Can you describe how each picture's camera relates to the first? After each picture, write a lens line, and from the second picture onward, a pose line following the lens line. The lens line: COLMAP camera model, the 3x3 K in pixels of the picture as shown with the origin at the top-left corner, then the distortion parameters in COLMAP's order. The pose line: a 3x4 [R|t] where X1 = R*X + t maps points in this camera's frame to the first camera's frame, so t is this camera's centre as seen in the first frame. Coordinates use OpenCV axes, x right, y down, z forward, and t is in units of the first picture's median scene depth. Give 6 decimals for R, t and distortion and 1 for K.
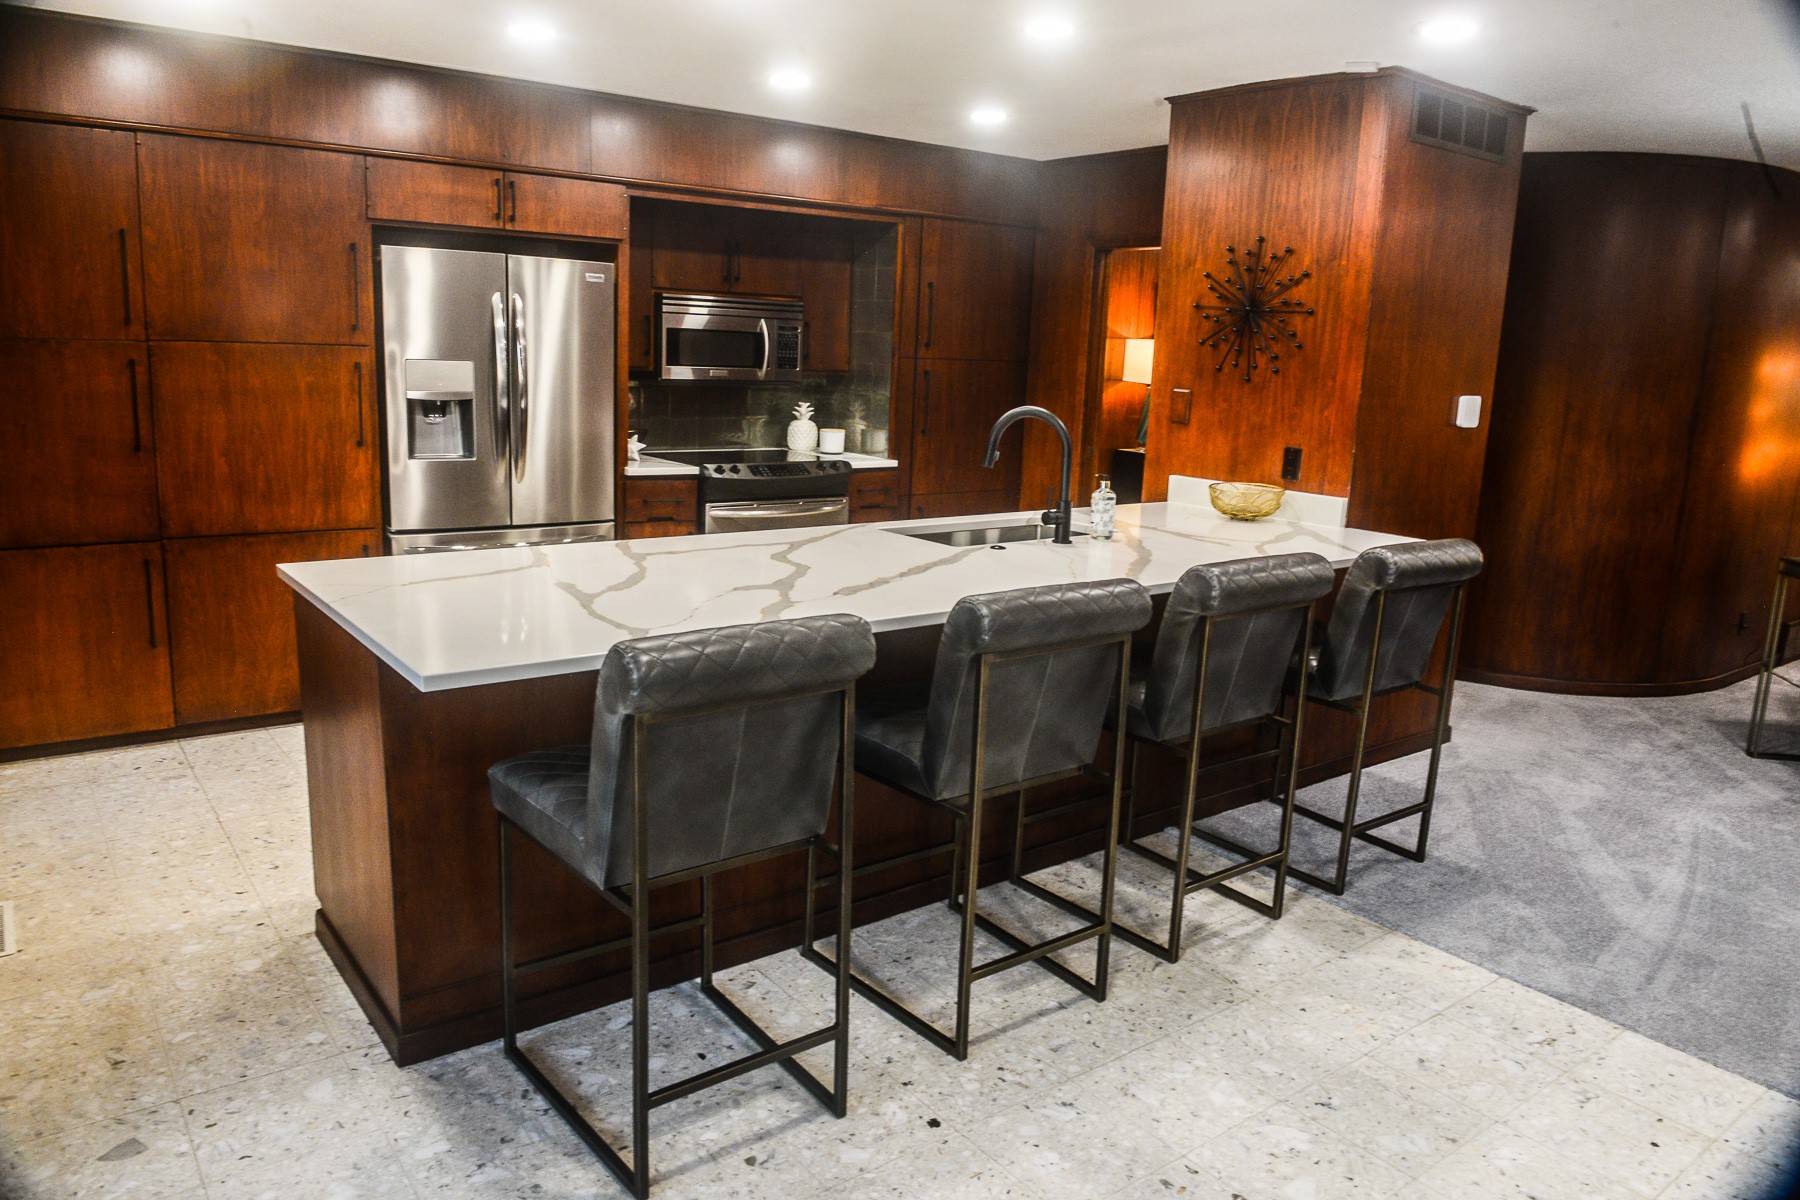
lens RADIAL K [[1239.7, 0, 897.3], [0, 1239.7, 596.3], [0, 0, 1]] dist [-0.058873, -0.001477]
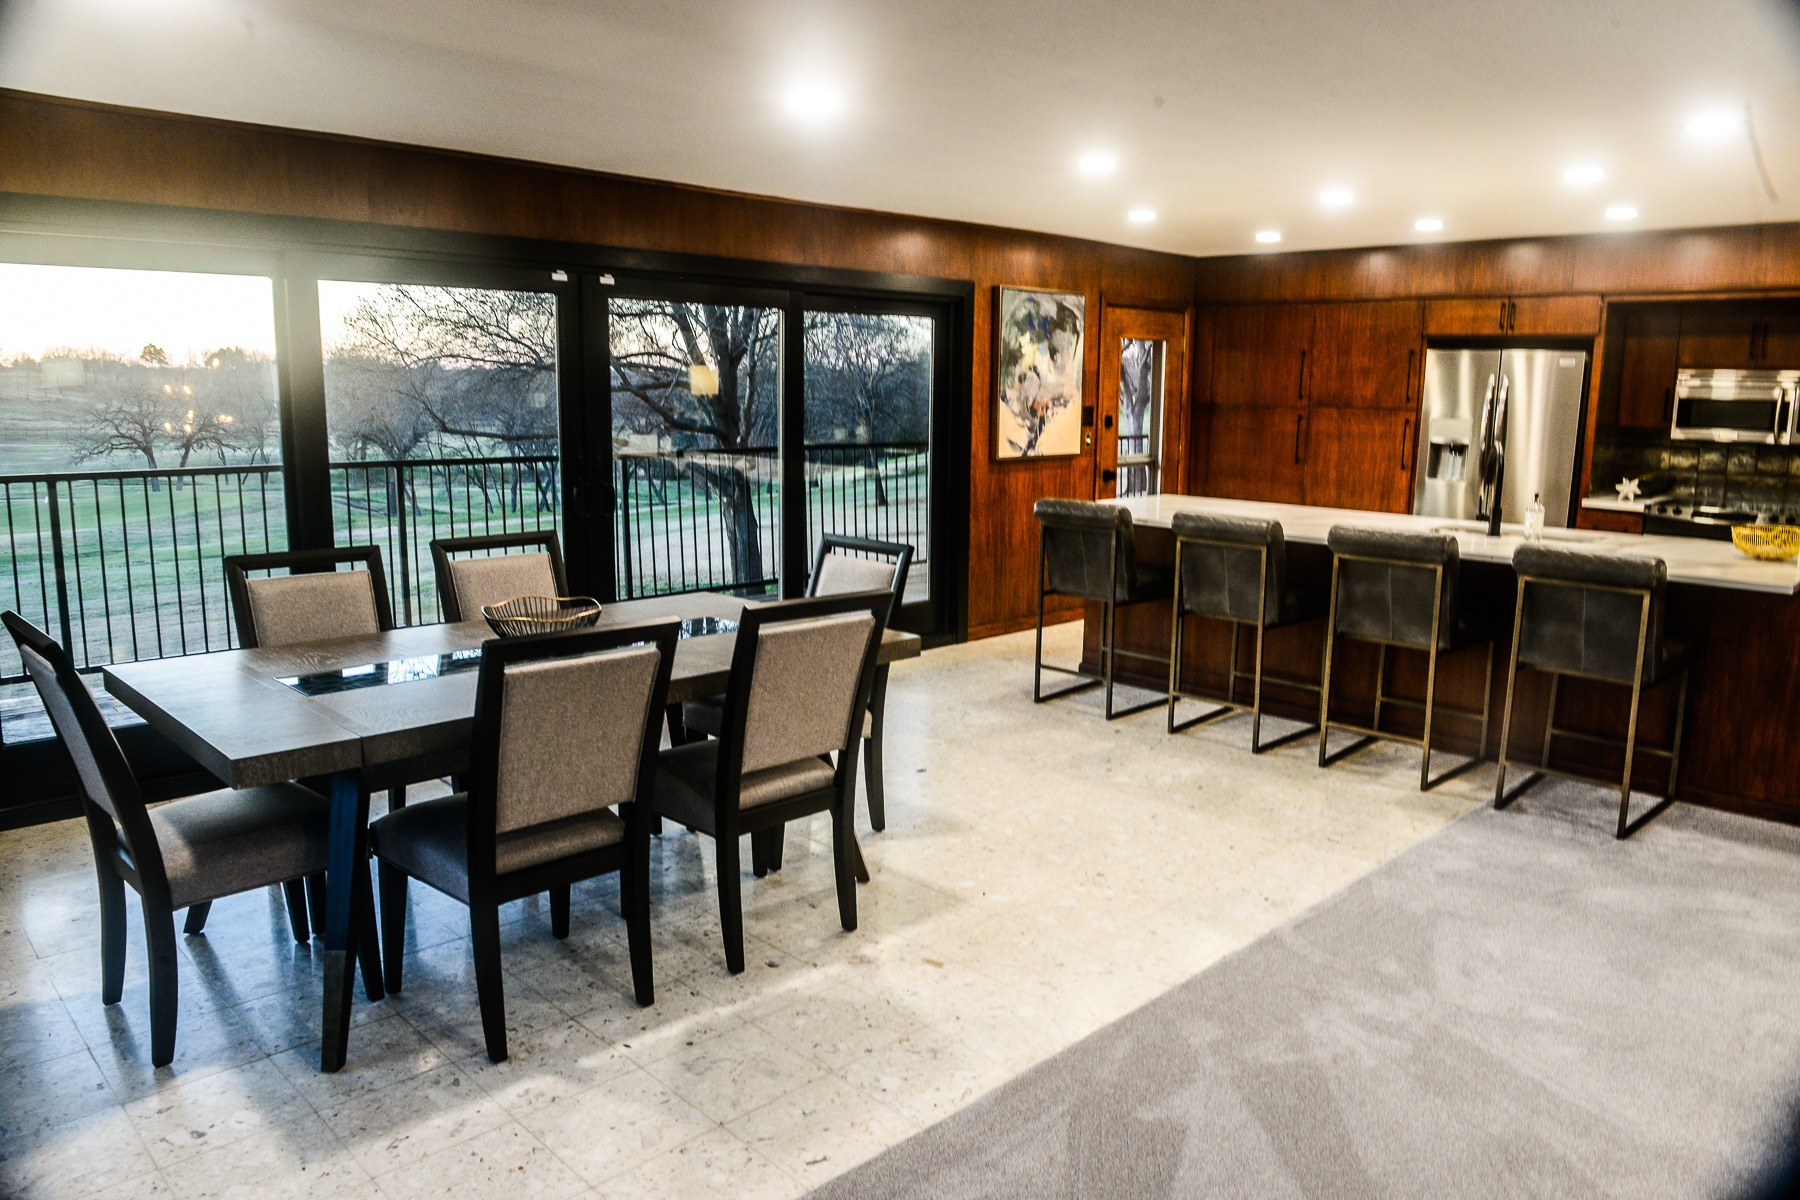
lens RADIAL K [[1239.7, 0, 897.2], [0, 1239.7, 596.5], [0, 0, 1]] dist [-0.058873, -0.001477]
pose [[0.125425, 0.137117, -0.982582, 1.195349], [-0.192632, 0.974920, 0.111458, -0.004201], [0.973222, 0.175298, 0.148692, 0.097604]]
